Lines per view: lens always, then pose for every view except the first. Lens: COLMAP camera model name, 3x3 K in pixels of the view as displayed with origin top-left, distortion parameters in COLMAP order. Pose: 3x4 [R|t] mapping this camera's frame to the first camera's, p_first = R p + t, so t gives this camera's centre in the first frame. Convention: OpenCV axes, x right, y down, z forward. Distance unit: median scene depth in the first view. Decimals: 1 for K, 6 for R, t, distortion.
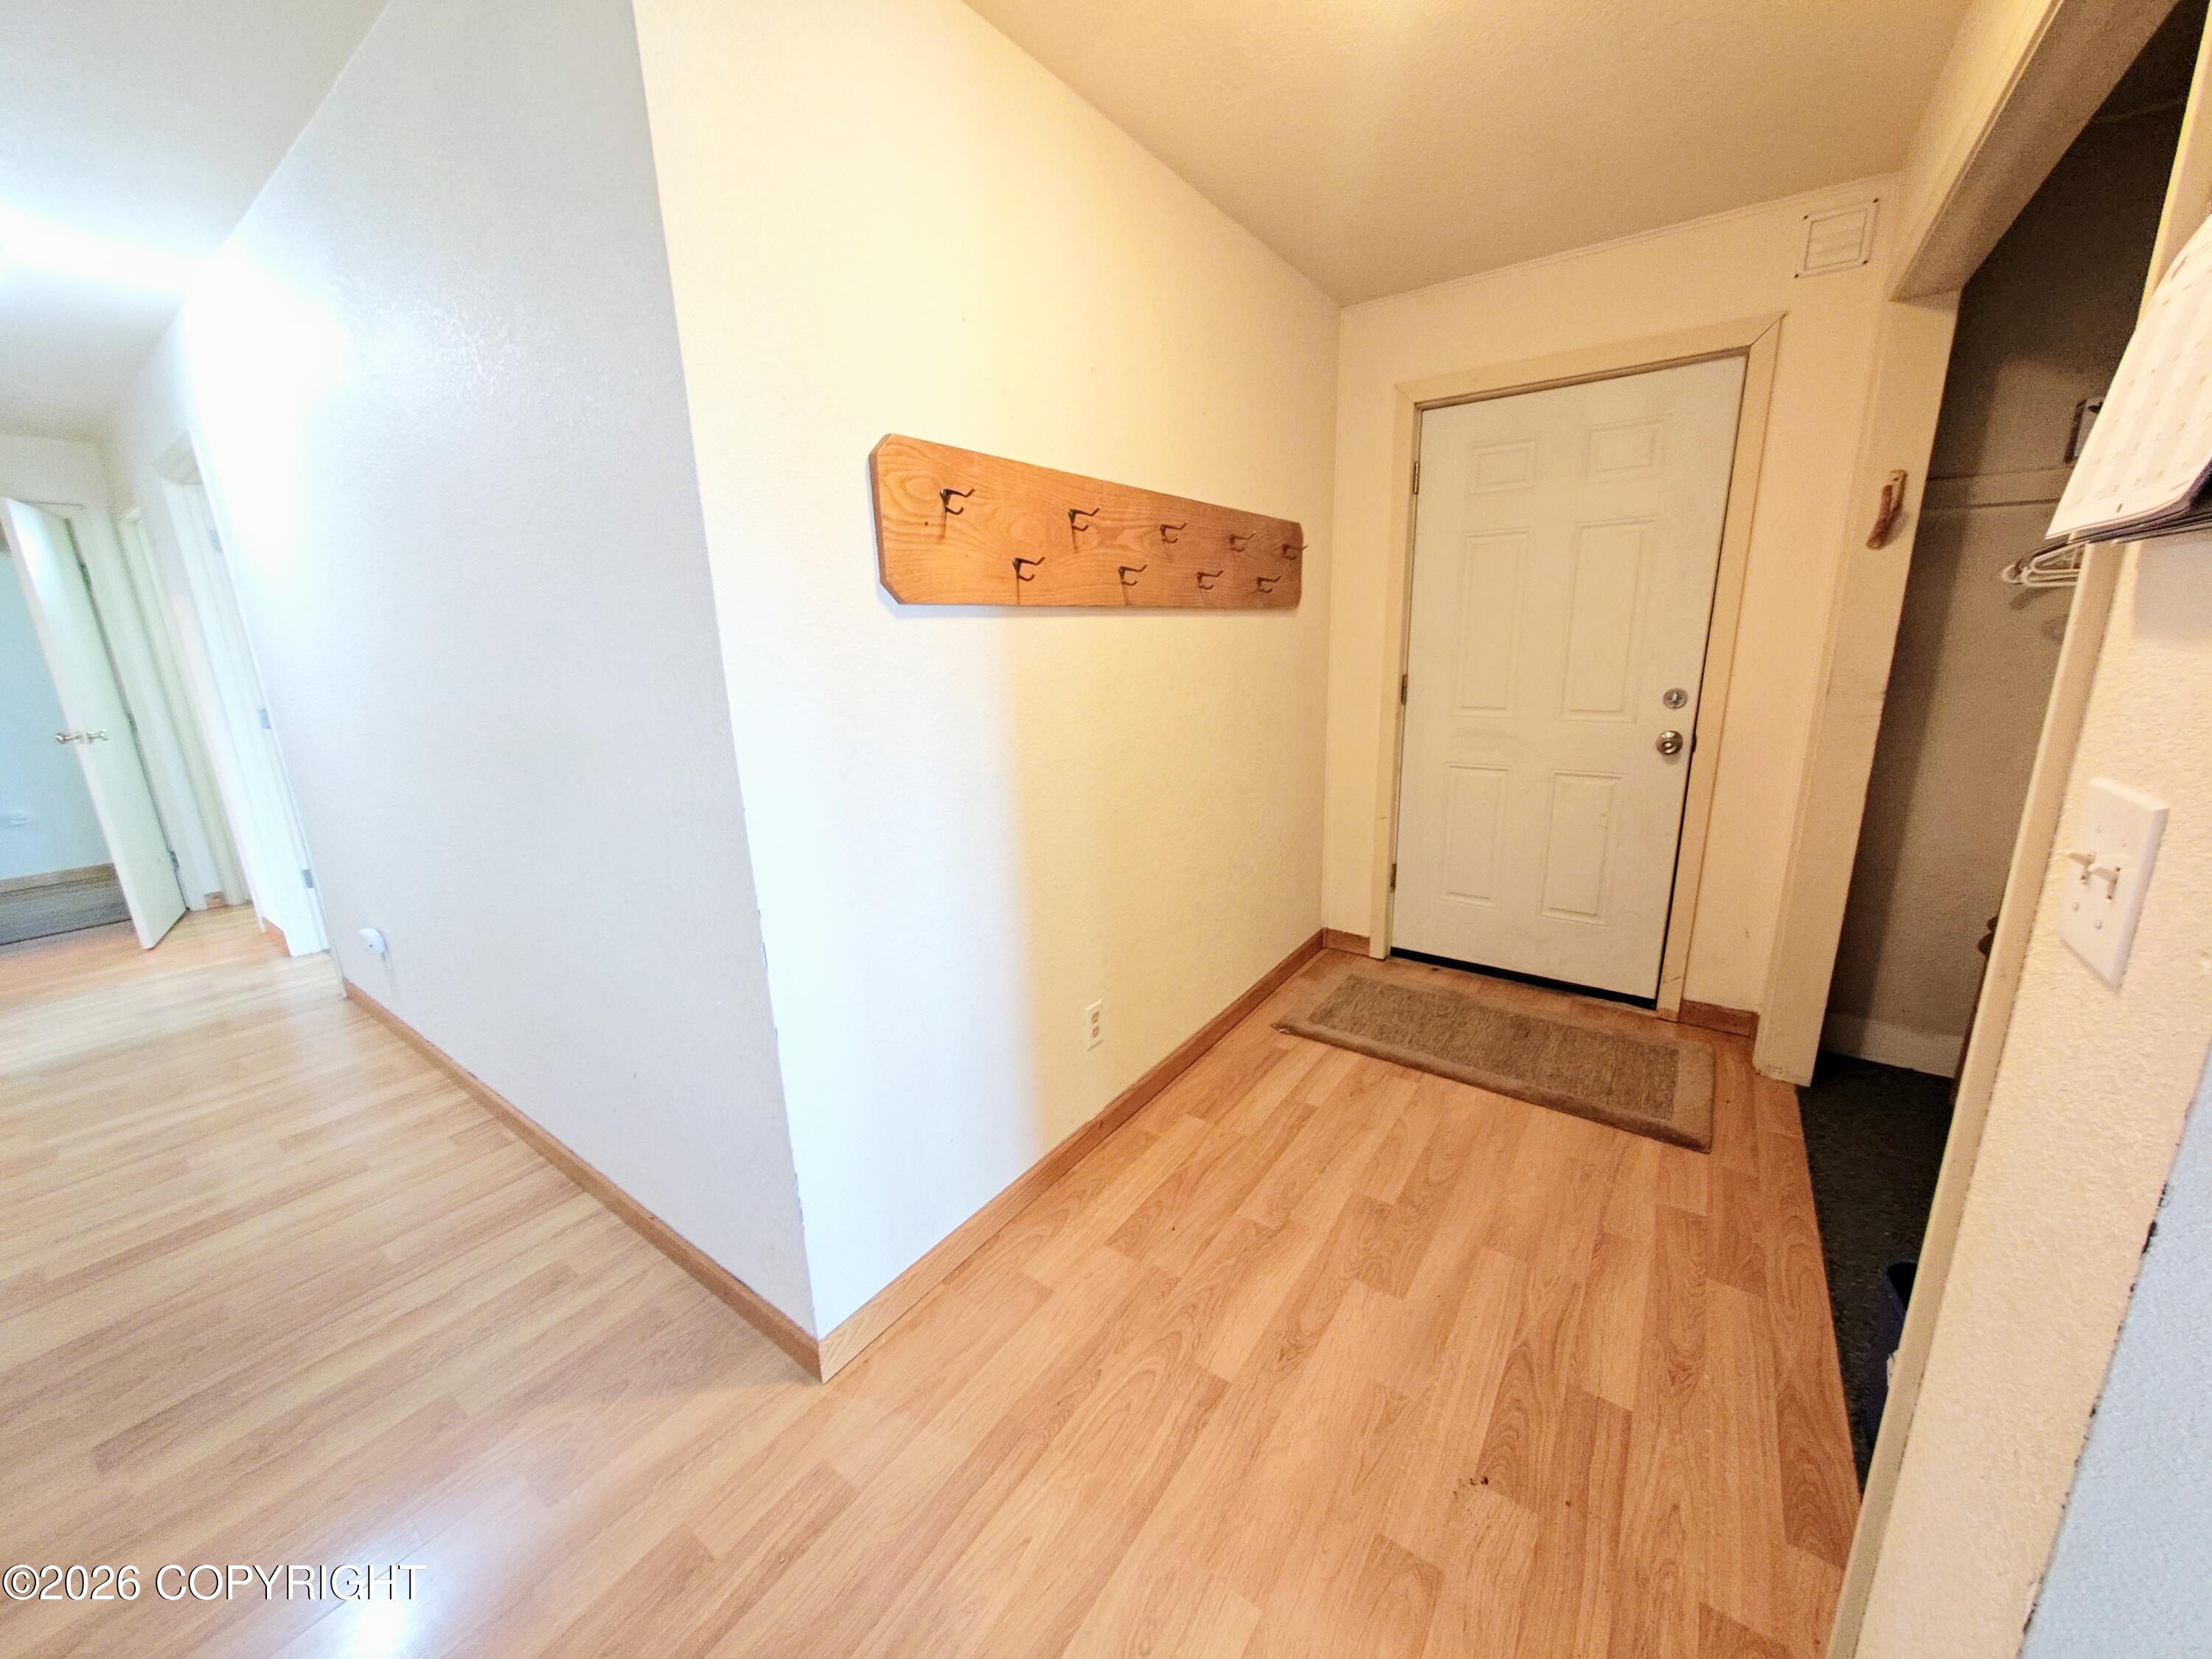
lens RADIAL K [[781.9, 0, 1119.7], [0, 781.9, 804.8], [0, 0, 1]] dist [0.000900, 0.000030]
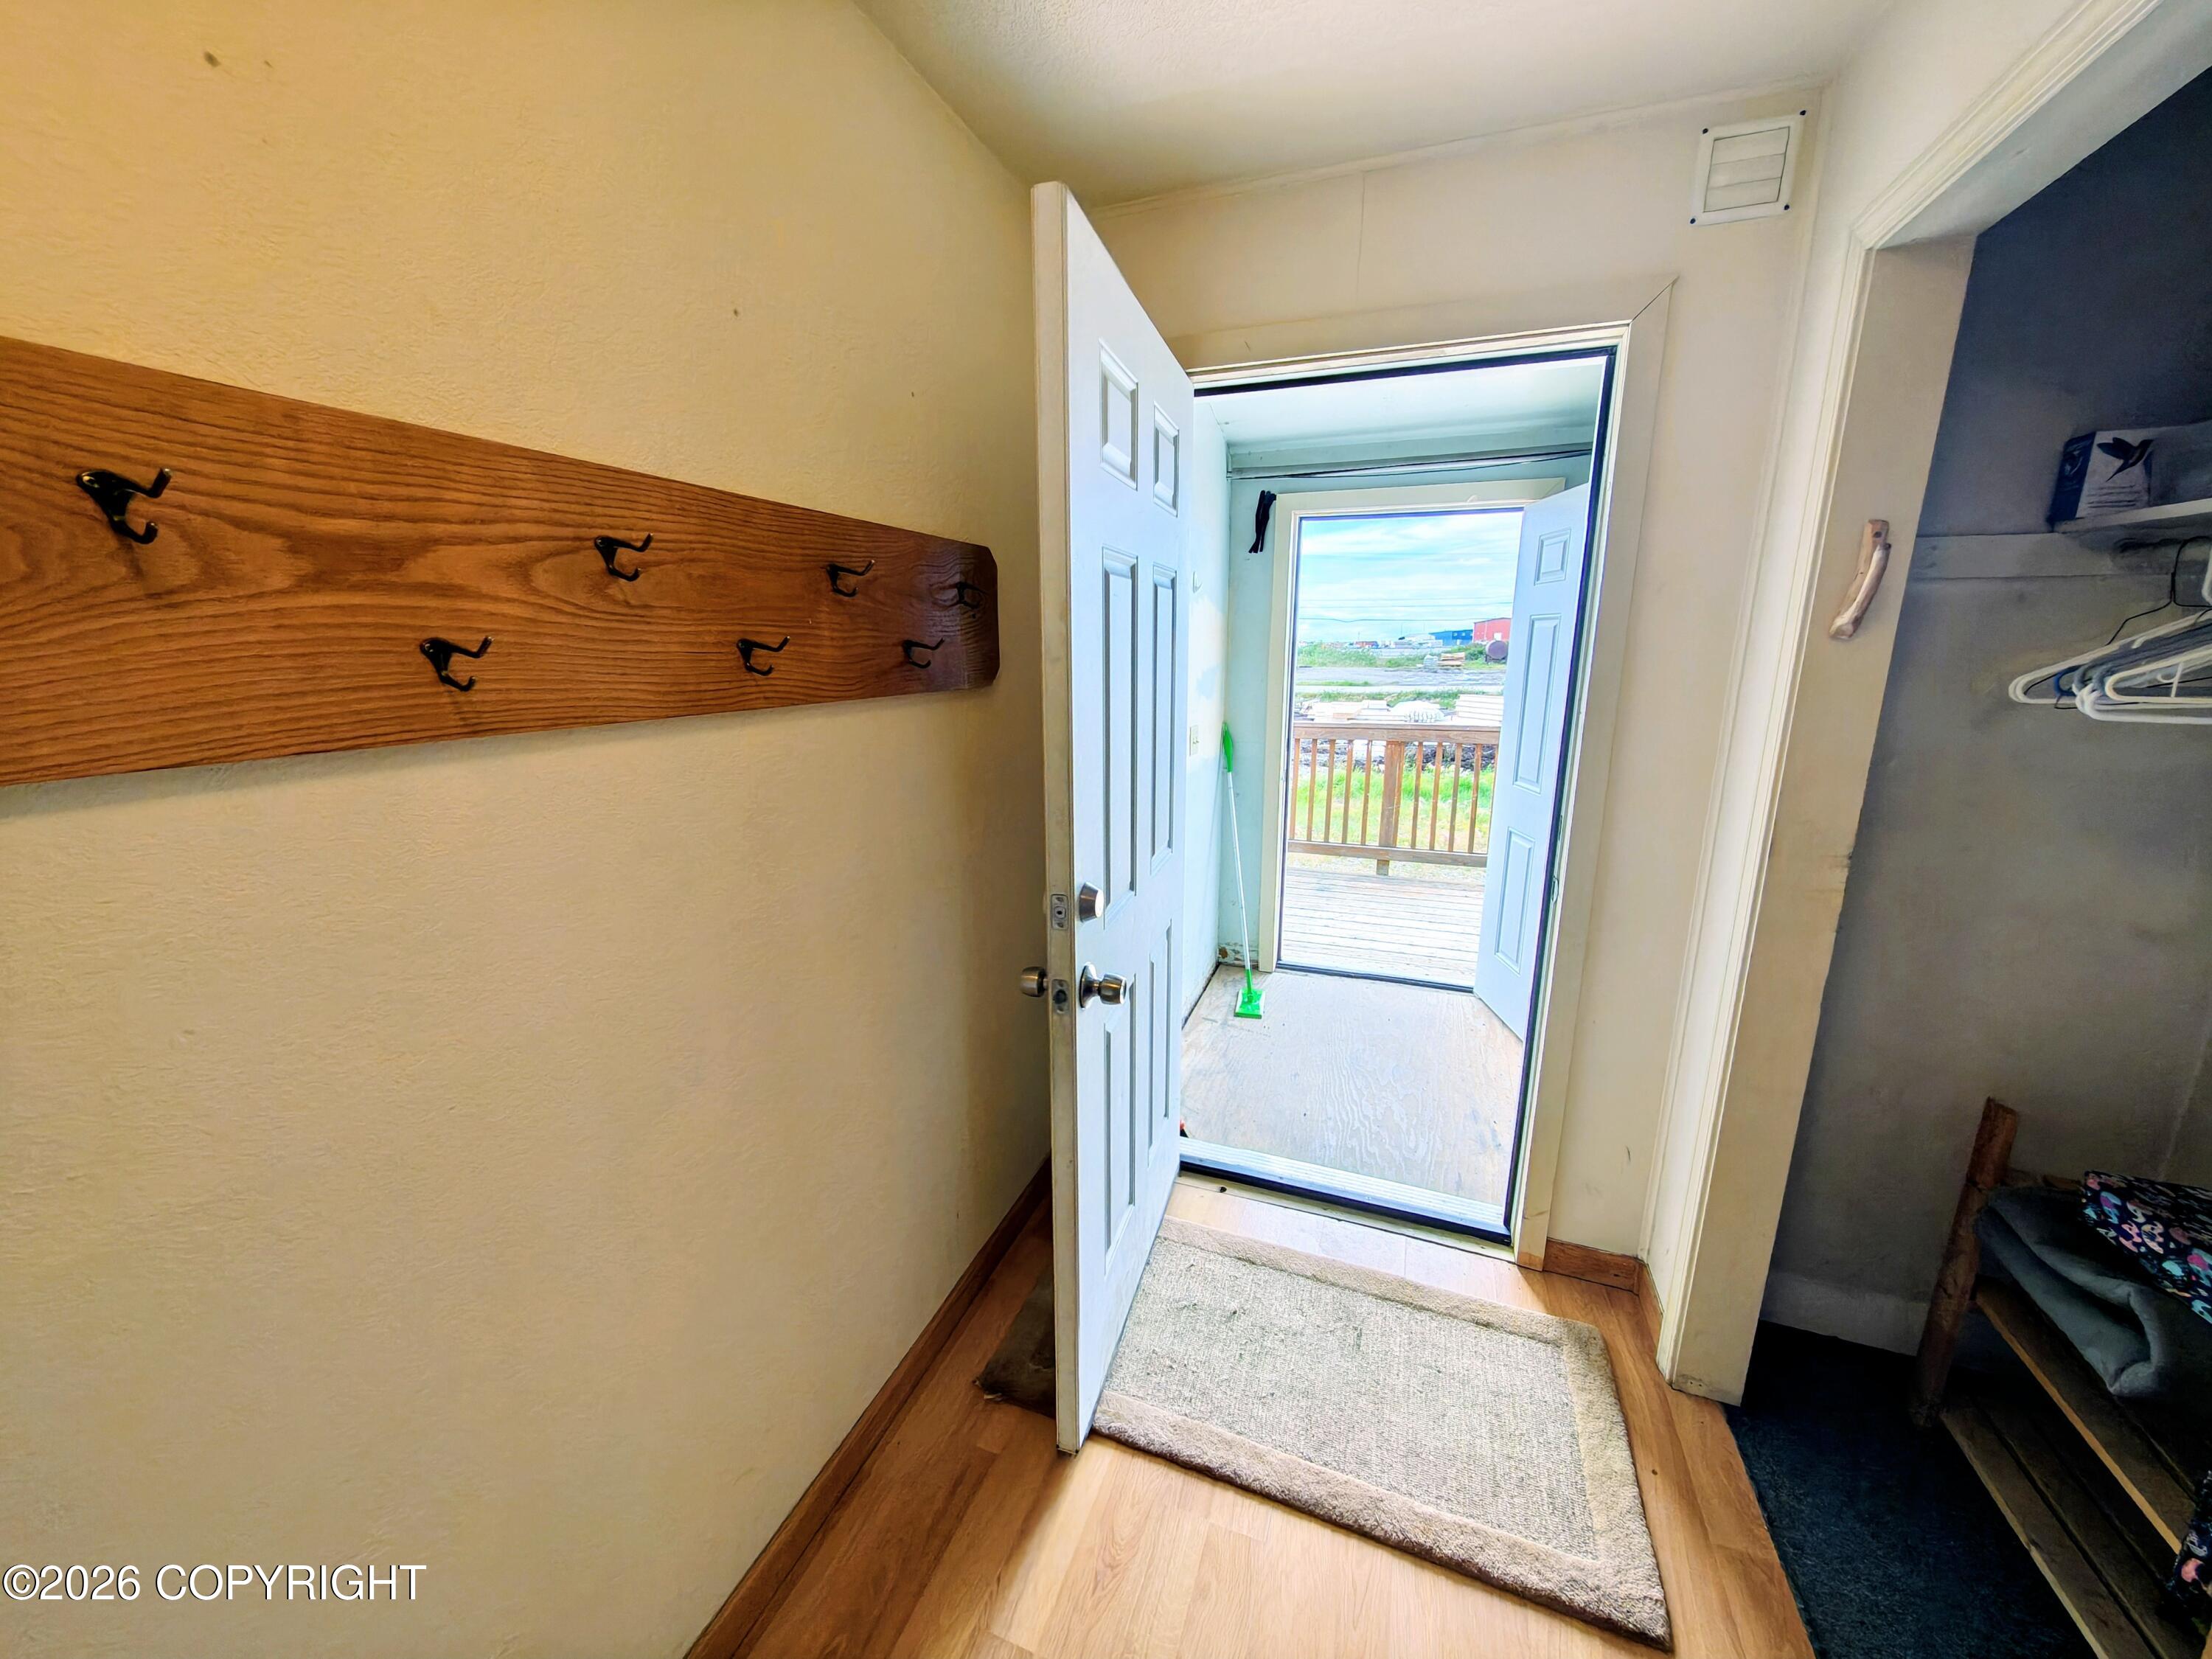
lens RADIAL K [[781.9, 0, 1119.7], [0, 781.9, 804.8], [0, 0, 1]] dist [0.000900, 0.000030]
pose [[0.963862, -0.032161, 0.264455, 0.207517], [0.036279, 0.999284, -0.010703, -0.193684], [-0.263922, 0.019910, 0.964339, 0.505563]]
